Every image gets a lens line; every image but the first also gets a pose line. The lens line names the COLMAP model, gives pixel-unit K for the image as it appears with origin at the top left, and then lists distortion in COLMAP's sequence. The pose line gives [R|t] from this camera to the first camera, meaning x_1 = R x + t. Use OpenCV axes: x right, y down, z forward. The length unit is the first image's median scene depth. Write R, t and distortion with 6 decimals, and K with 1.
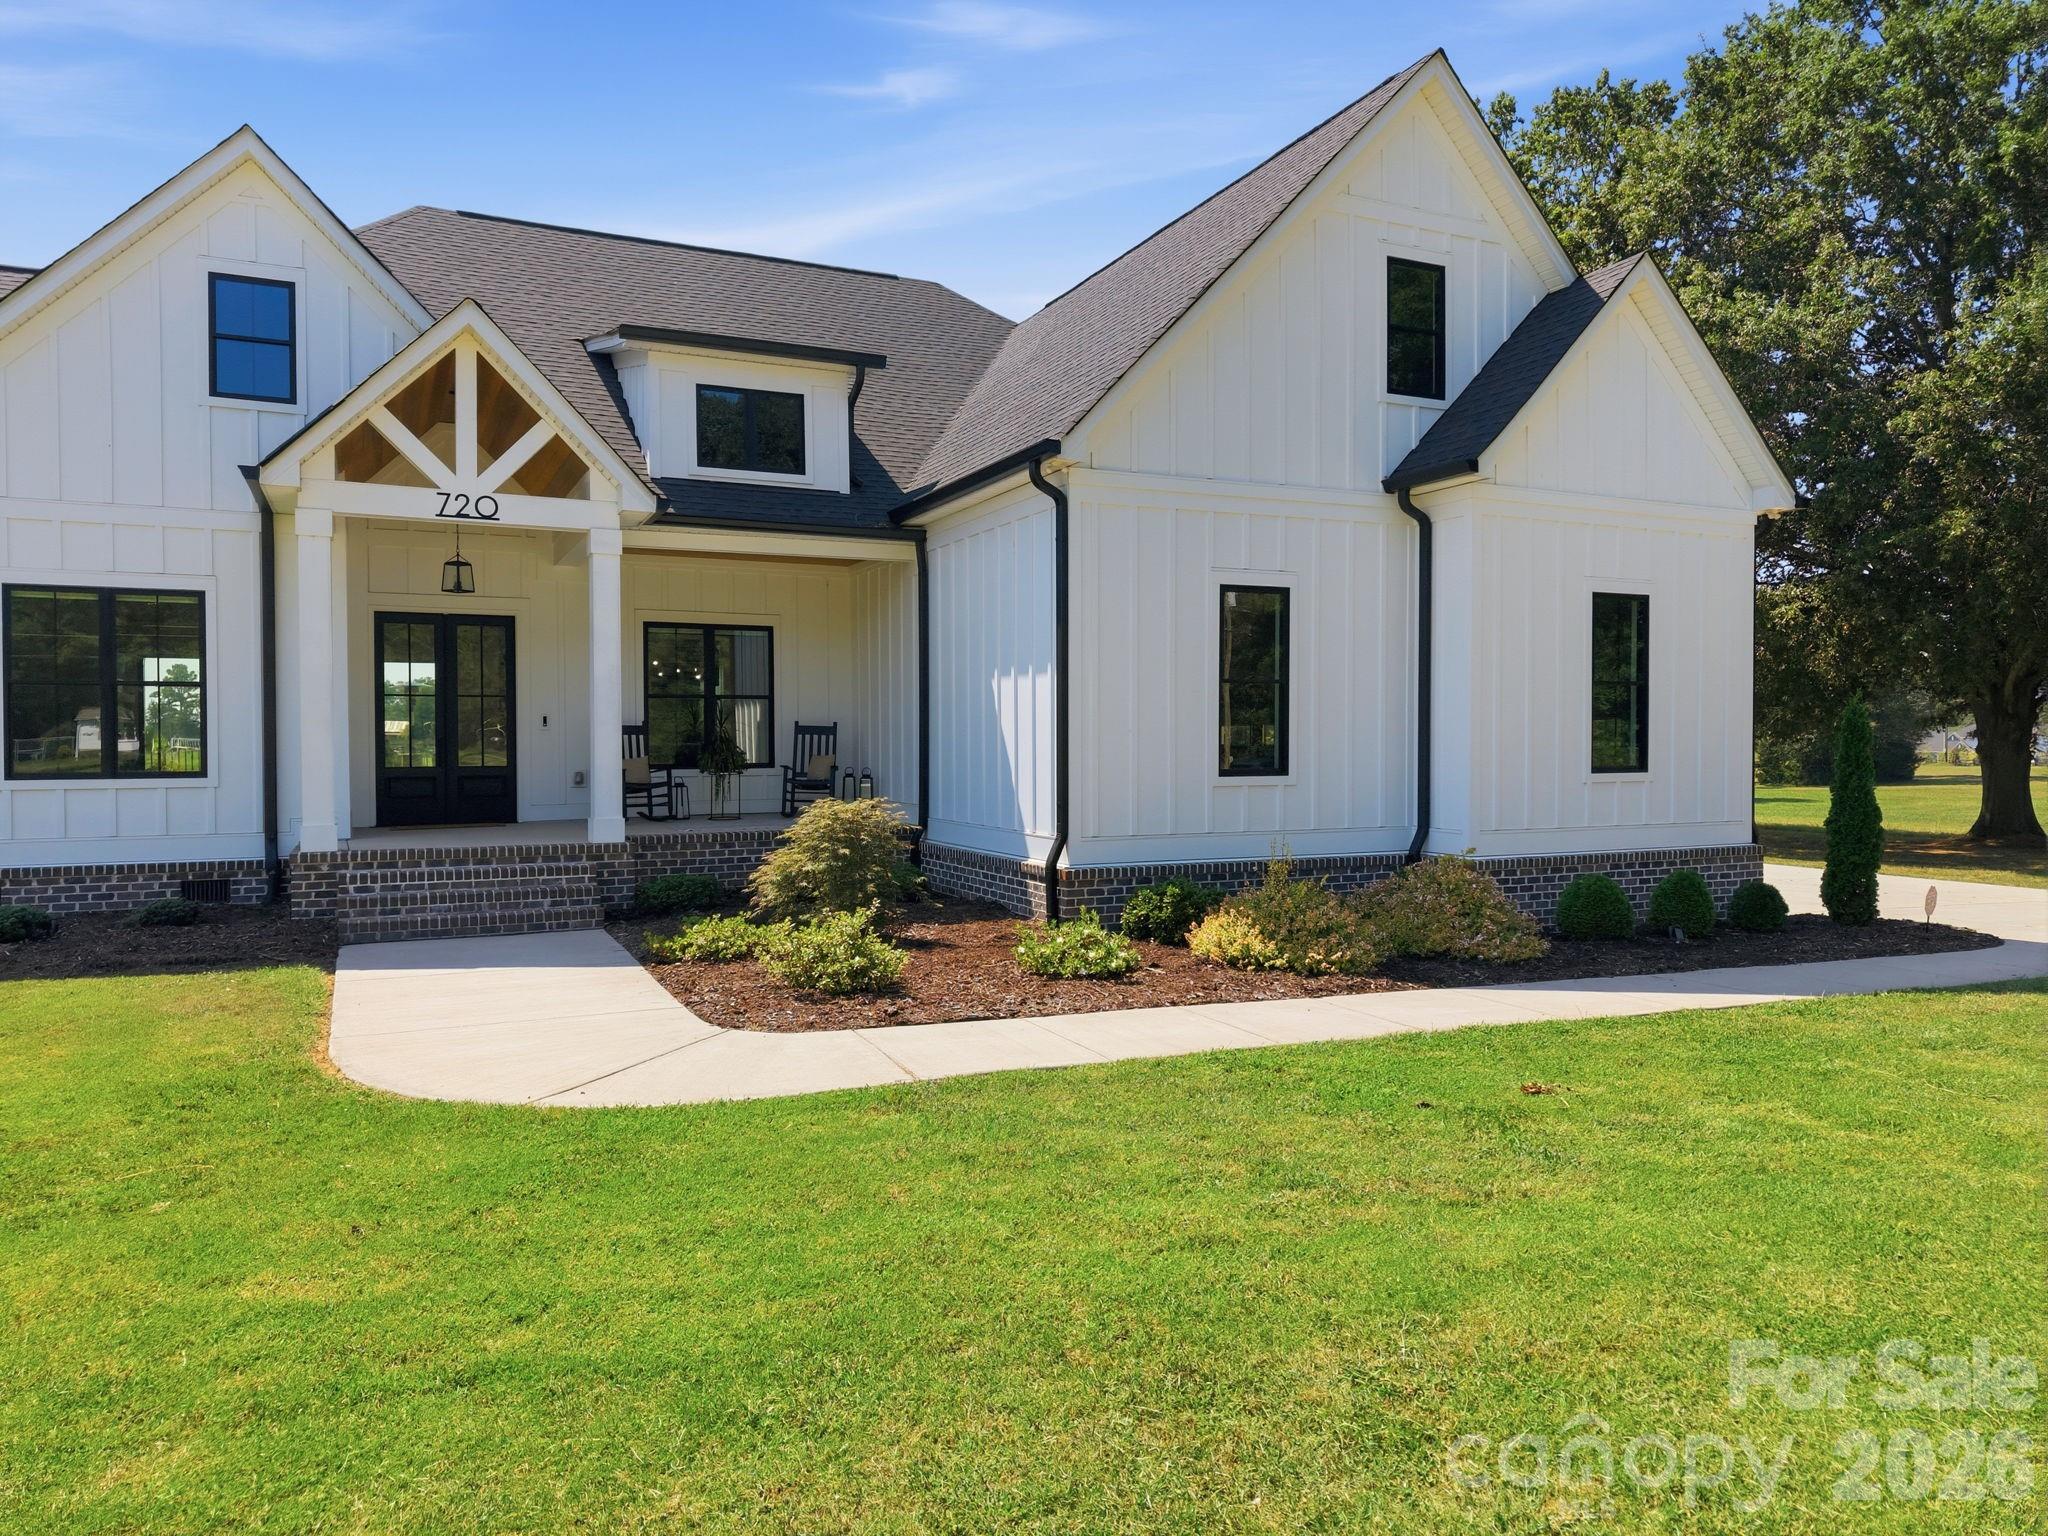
lens RADIAL K [[1366.2, 0, 1026.4], [0, 1366.2, 766.1], [0, 0, 1]] dist [0.037162, -0.052153]
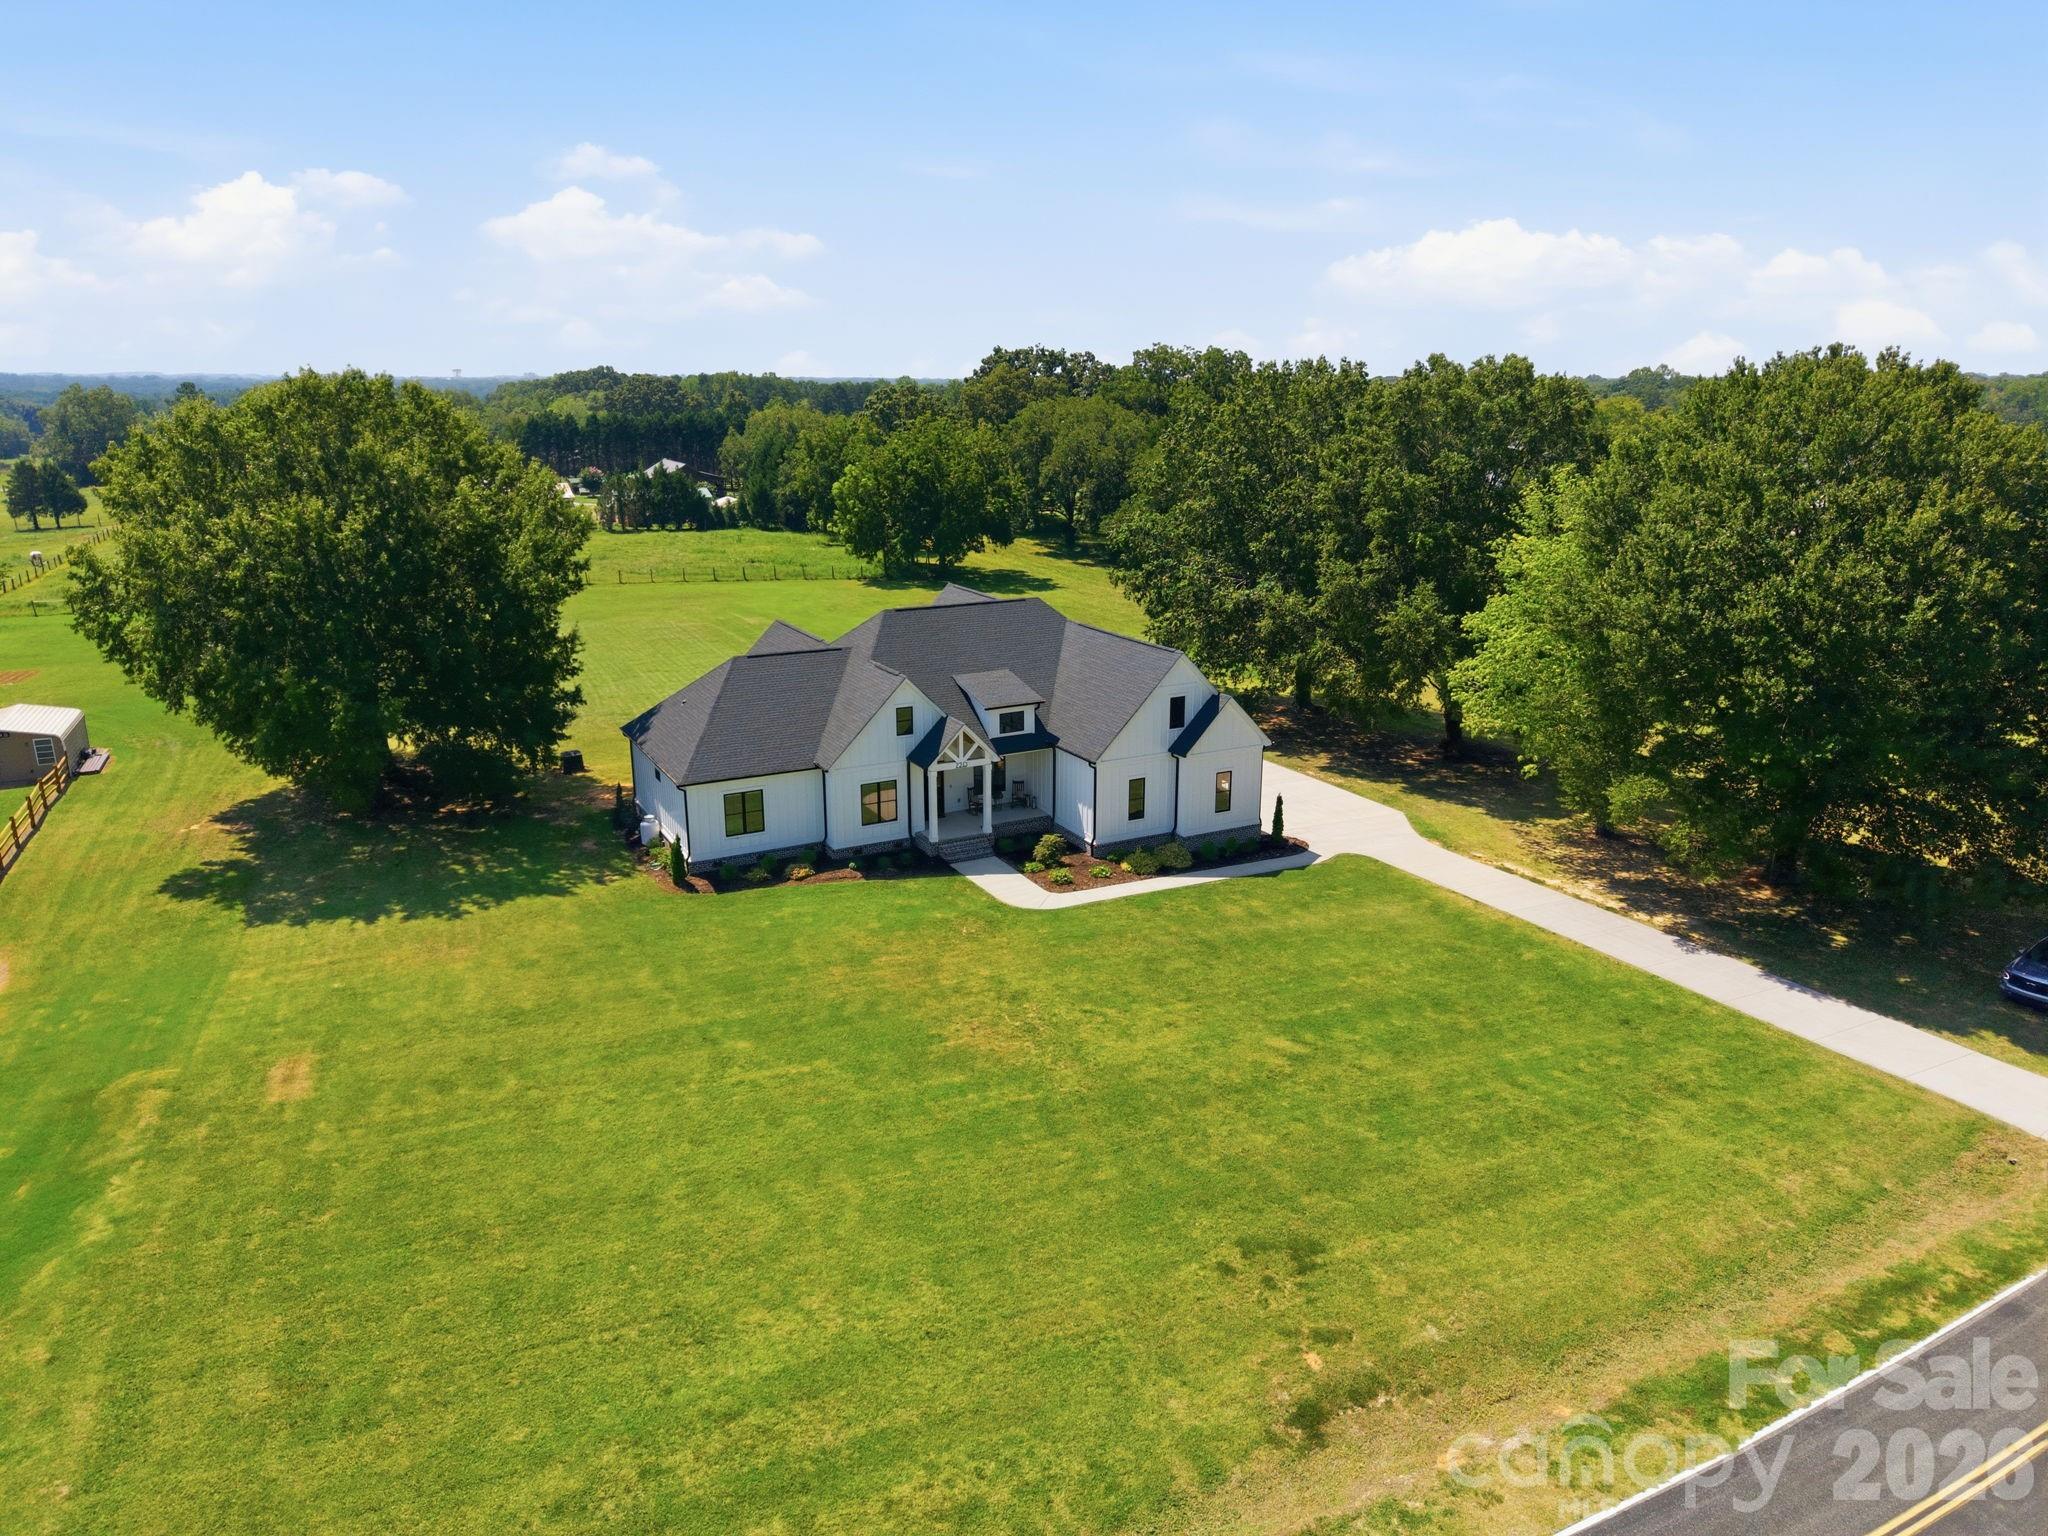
lens RADIAL K [[1362.4, 0, 1020.2], [0, 1362.4, 763.8], [0, 0, 1]] dist [0.070504, -0.102064]
pose [[0.999082, -0.009511, 0.041758, -0.394827], [-0.001351, 0.967546, 0.252691, -1.291148], [-0.042806, -0.252515, 0.966646, -3.234619]]
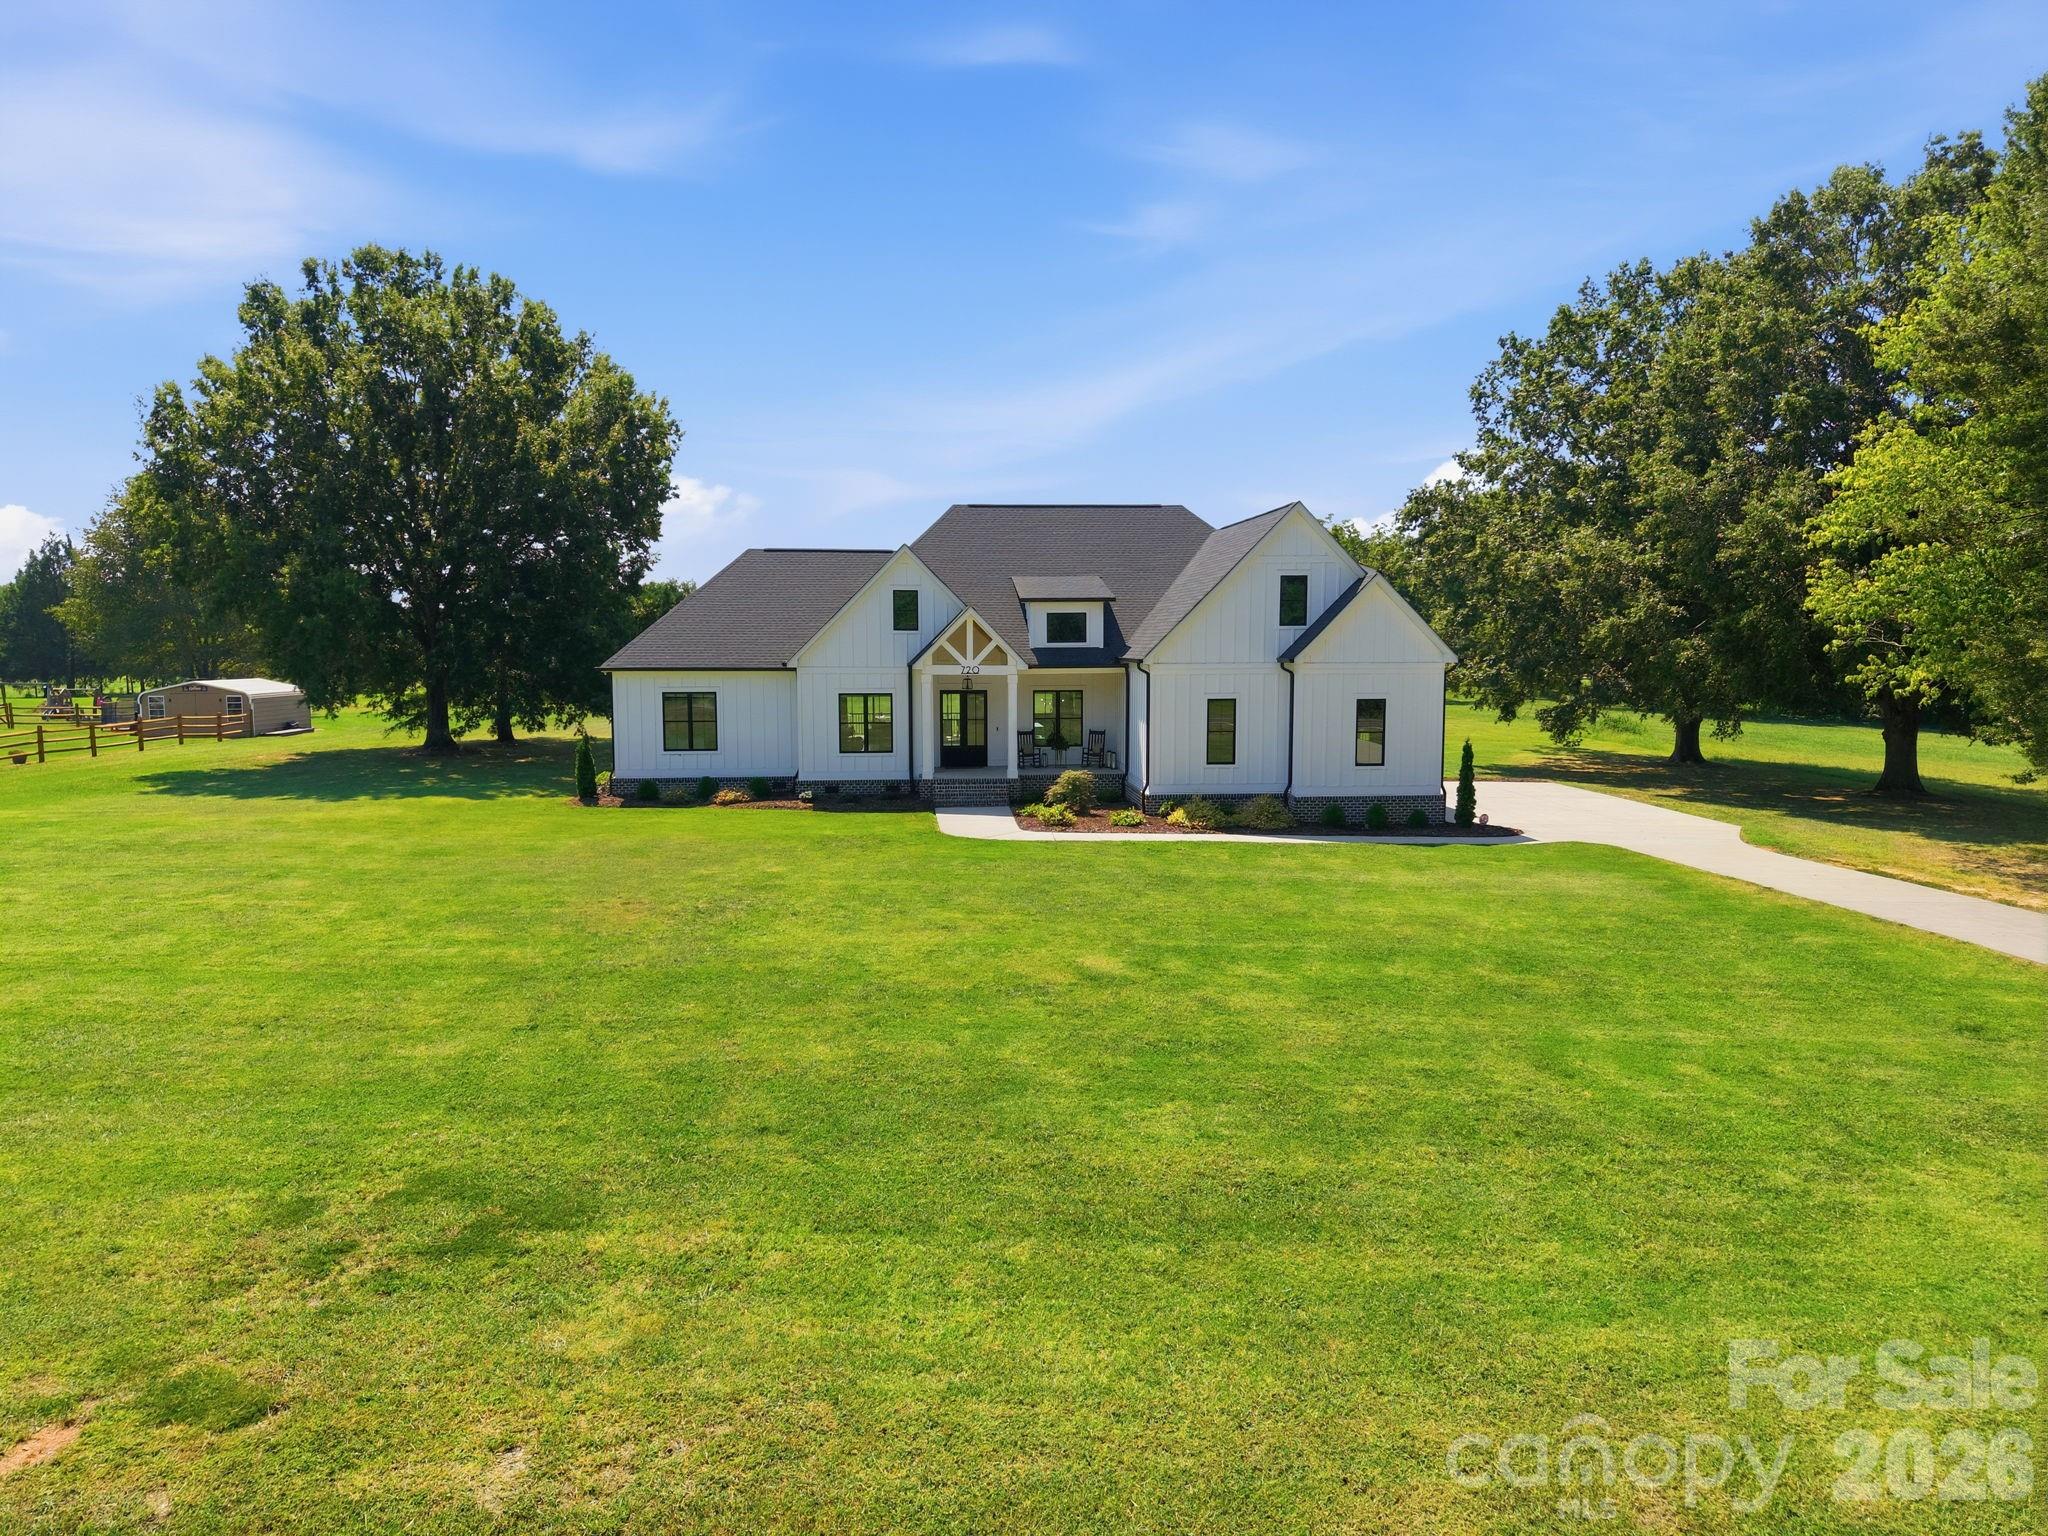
lens RADIAL K [[1357.4, 0, 1025.6], [0, 1357.4, 779.0], [0, 0, 1]] dist [0.057806, -0.099916]
pose [[0.938298, 0.038677, -0.343659, 0.768170], [-0.007545, 0.995779, 0.091469, -0.221452], [0.345746, -0.083233, 0.934629, -1.829032]]
